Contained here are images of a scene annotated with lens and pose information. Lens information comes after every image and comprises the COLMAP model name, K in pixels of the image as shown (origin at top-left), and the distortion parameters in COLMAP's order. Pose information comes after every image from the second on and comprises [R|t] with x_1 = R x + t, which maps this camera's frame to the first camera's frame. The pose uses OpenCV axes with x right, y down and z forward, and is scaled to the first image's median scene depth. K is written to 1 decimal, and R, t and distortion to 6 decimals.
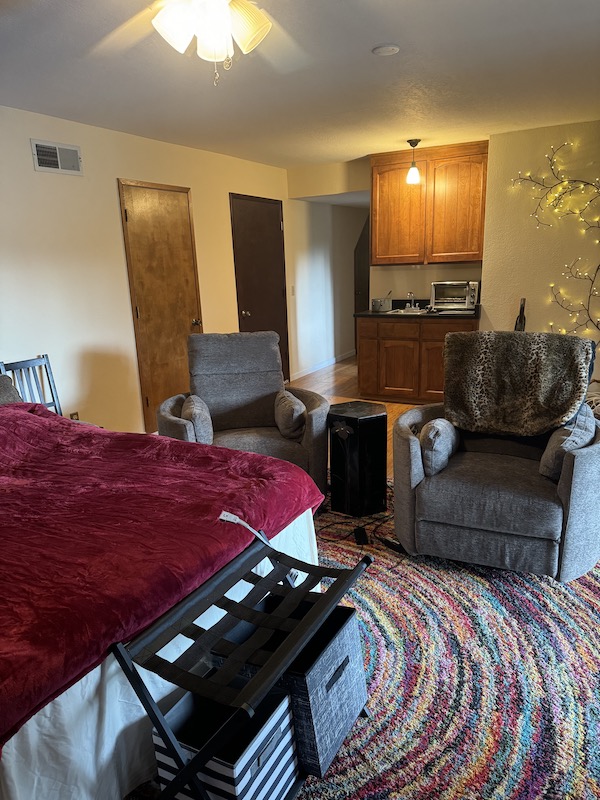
lens RADIAL K [[562.4, 0, 300.0], [0, 562.4, 400.0], [0, 0, 1]] dist [0.006740, -0.002063]
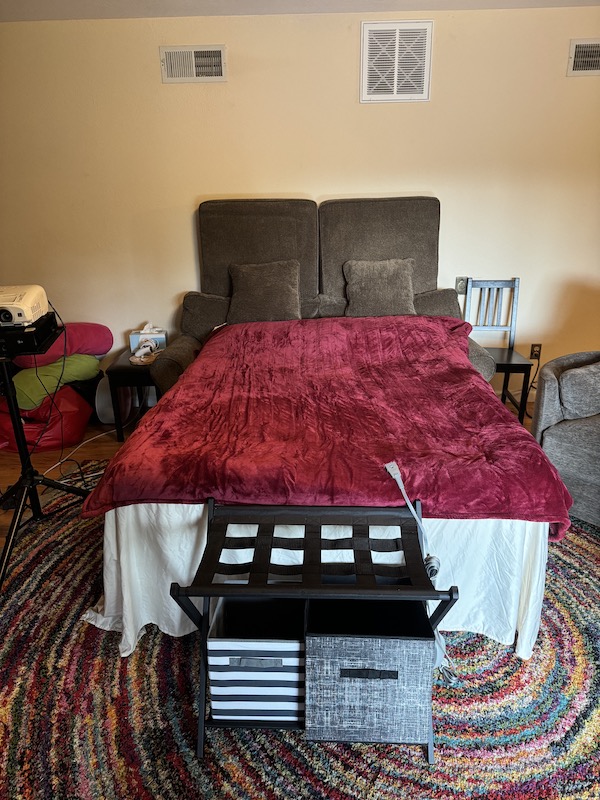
lens RADIAL K [[562.4, 0, 300.0], [0, 562.4, 400.0], [0, 0, 1]] dist [0.006740, -0.002063]
pose [[0.452753, 0.335069, -0.826283, 0.481193], [-0.219131, 0.940097, 0.261152, -0.099002], [0.864290, 0.062827, 0.499055, 0.351427]]
